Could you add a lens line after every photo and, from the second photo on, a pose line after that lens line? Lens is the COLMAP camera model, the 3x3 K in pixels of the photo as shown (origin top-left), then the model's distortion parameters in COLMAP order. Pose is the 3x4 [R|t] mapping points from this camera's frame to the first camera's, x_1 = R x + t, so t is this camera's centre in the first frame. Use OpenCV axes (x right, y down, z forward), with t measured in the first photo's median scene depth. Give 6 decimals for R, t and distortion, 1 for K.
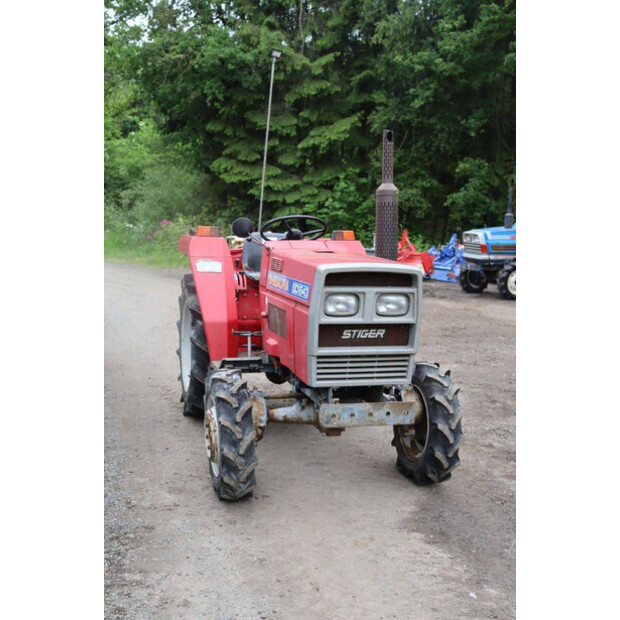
lens RADIAL K [[799.9, 0, 306.8], [0, 799.9, 309.6], [0, 0, 1]] dist [0.065218, 0.000000]
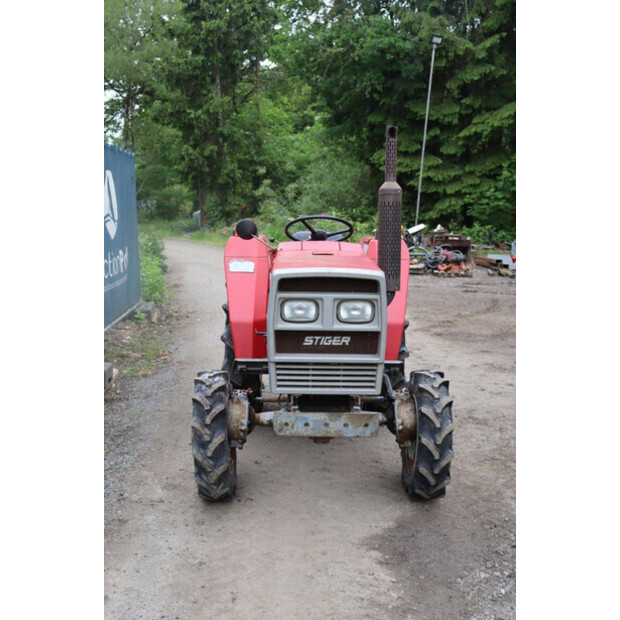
lens RADIAL K [[799.9, 0, 294.9], [0, 799.9, 314.5], [0, 0, 1]] dist [0.065218, 0.000000]
pose [[0.965883, 0.022120, -0.258034, 0.246575], [-0.017435, 0.999639, 0.020427, -0.018003], [0.258392, -0.015232, 0.965920, 0.051062]]
